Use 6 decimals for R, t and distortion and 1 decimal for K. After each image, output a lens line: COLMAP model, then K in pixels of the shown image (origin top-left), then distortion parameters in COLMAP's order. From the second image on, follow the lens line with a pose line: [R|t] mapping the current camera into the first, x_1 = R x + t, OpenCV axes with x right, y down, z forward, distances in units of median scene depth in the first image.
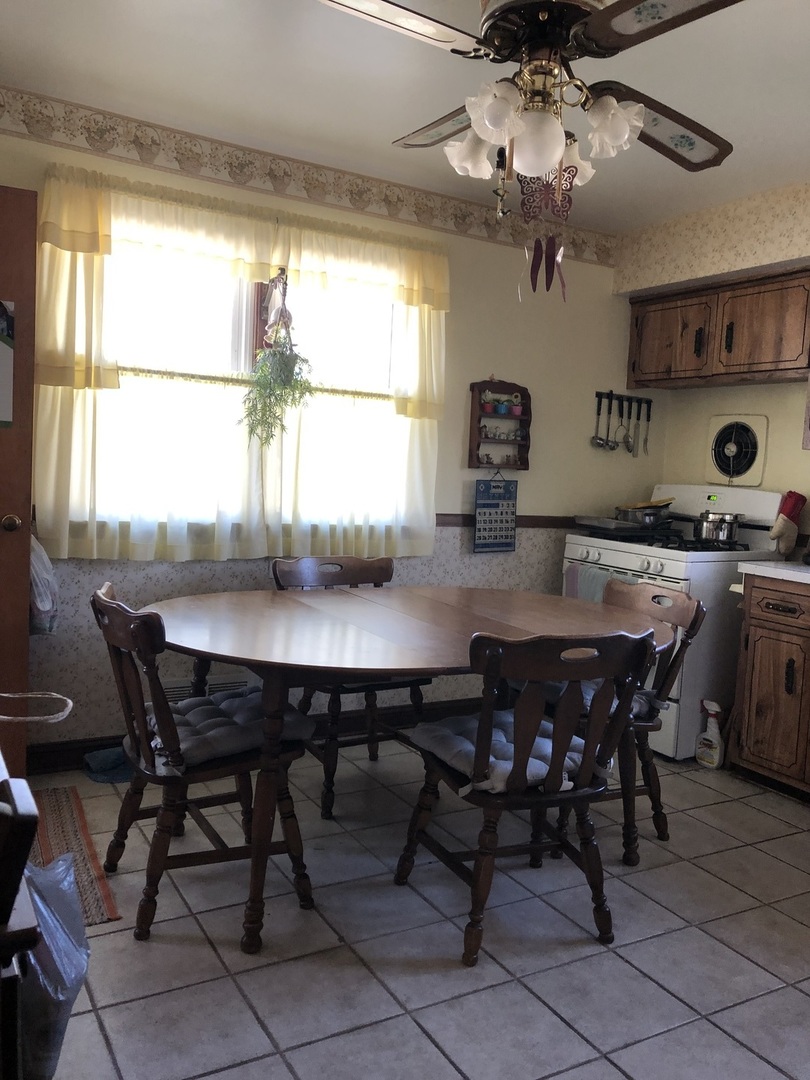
lens RADIAL K [[857.6, 0, 405.0], [0, 857.6, 540.0], [0, 0, 1]] dist [0.042066, -0.055661]
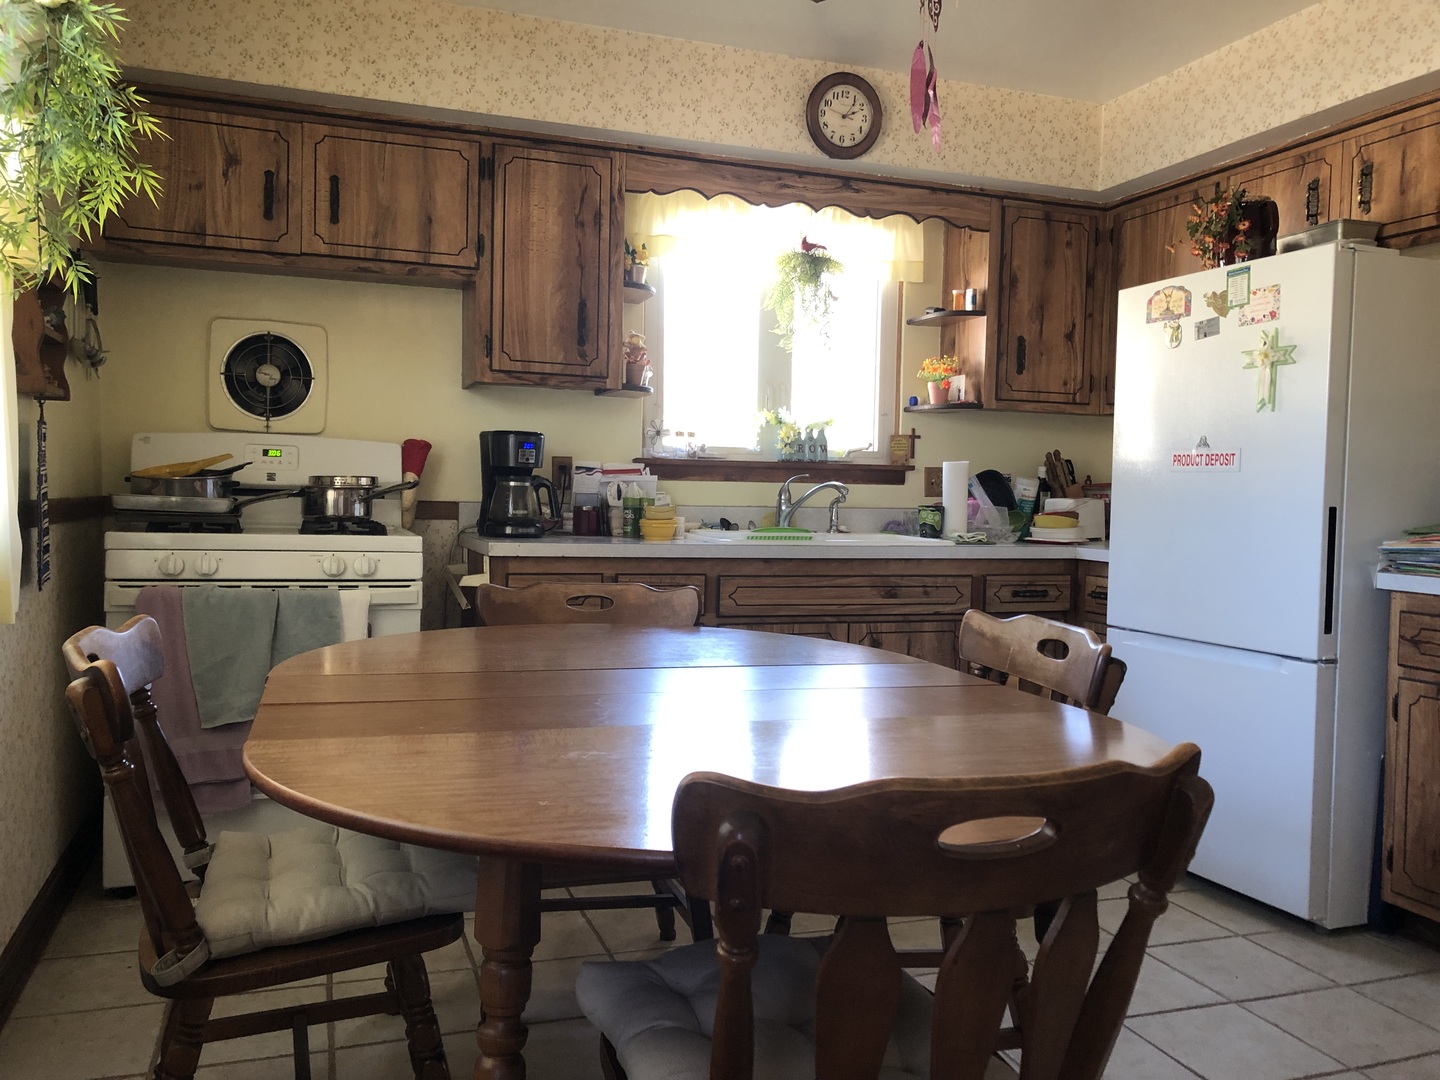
lens RADIAL K [[1143.5, 0, 717.5], [0, 1143.5, 544.6], [0, 0, 1]] dist [0.042066, -0.055661]
pose [[0.205940, -0.100837, 0.973355, -0.414056], [0.072953, 0.993491, 0.087488, -0.034567], [-0.975842, 0.052991, 0.211956, 0.550788]]
